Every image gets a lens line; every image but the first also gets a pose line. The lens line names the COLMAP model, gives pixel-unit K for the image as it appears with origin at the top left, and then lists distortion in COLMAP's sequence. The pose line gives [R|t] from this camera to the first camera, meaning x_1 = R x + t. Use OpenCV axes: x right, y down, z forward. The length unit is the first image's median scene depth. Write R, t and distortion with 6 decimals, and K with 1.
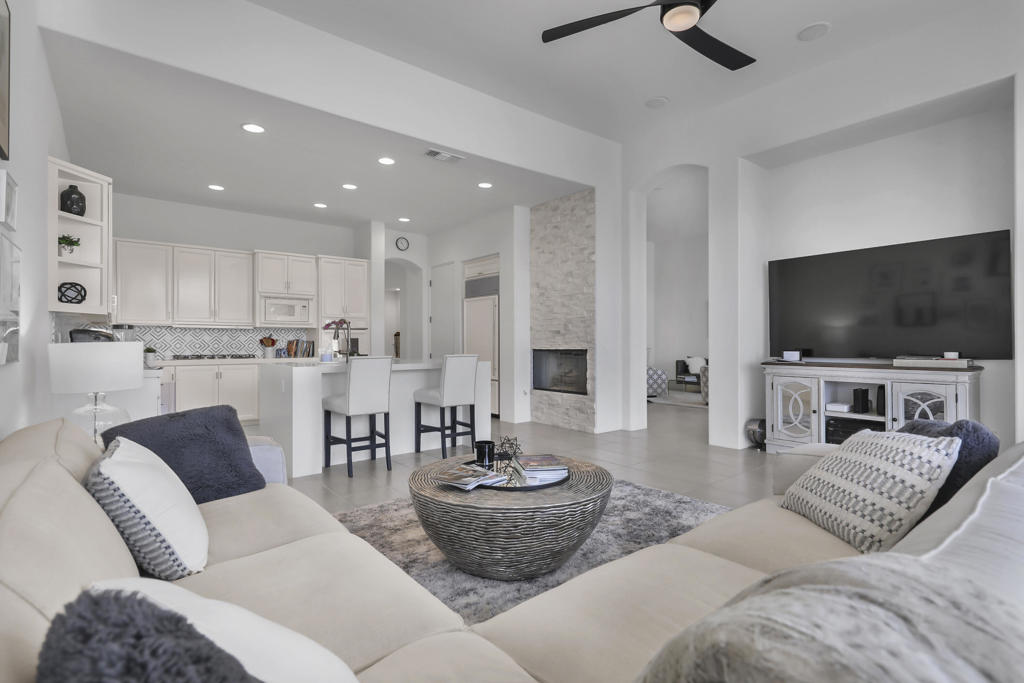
lens RADIAL K [[483.7, 0, 512.0], [0, 483.7, 341.5], [0, 0, 1]] dist [0.019504, -0.000029]
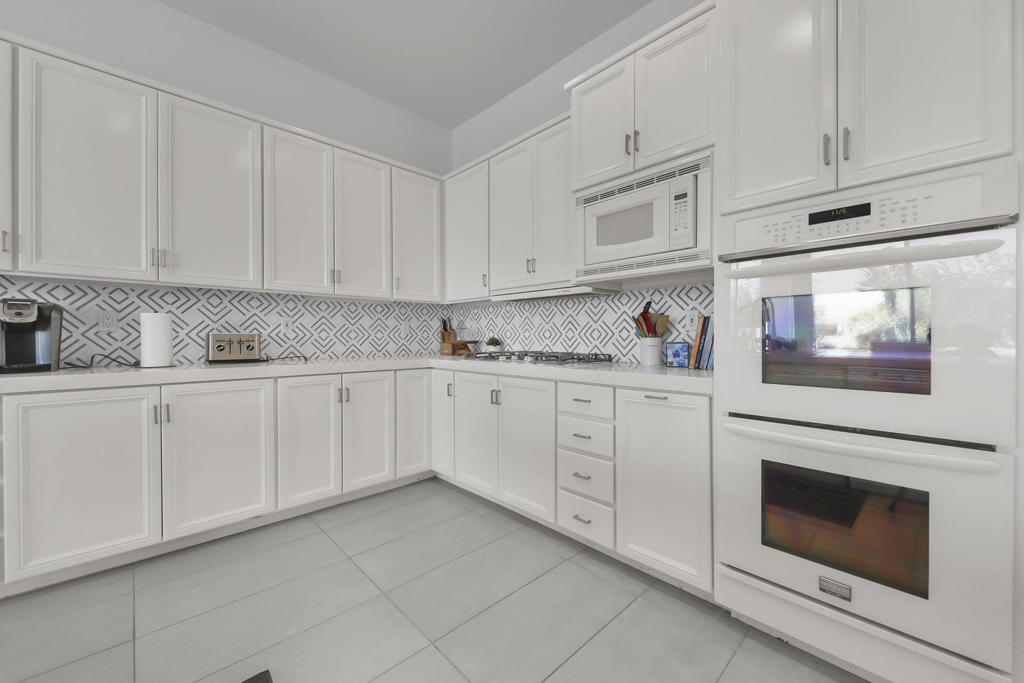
lens RADIAL K [[426.5, 0, 512.0], [0, 426.5, 341.5], [0, 0, 1]] dist [0.001360, 0.000005]
pose [[0.139871, 0.011852, -0.990099, -0.198242], [0.005248, 0.999905, 0.012711, 0.011203], [0.990156, -0.006974, 0.139795, 0.951765]]
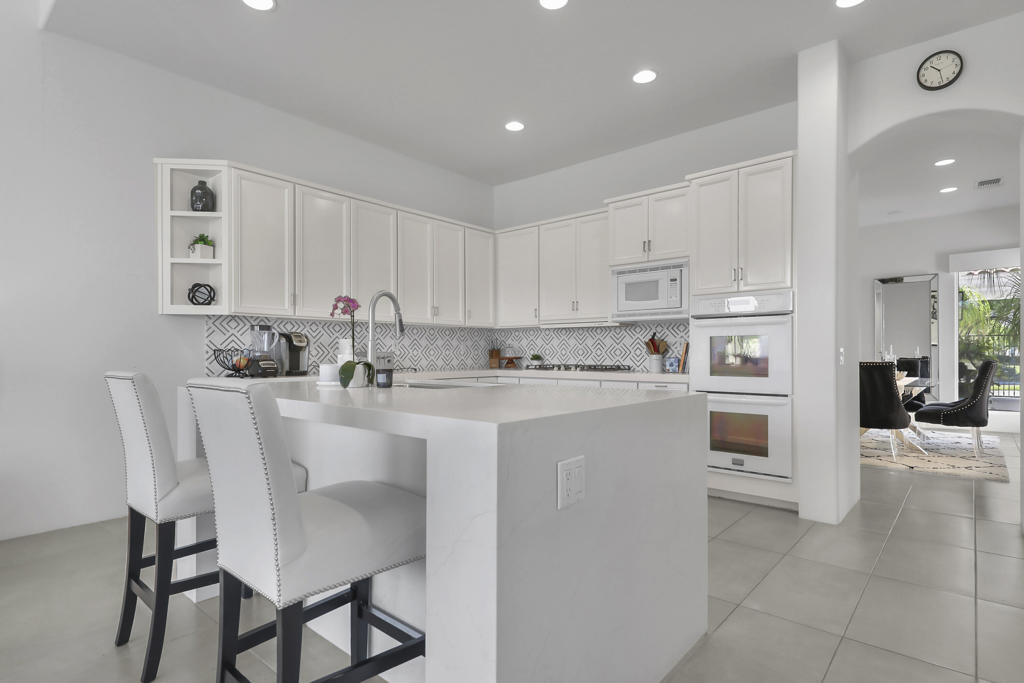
lens RADIAL K [[516.1, 0, 507.3], [0, 516.1, 355.2], [0, 0, 1]] dist [0.000412, 0.000327]
pose [[0.197872, 0.004744, -0.980216, 0.111996], [0.004968, 0.999971, 0.005842, 0.008777], [0.980215, -0.006026, 0.197843, 0.779932]]
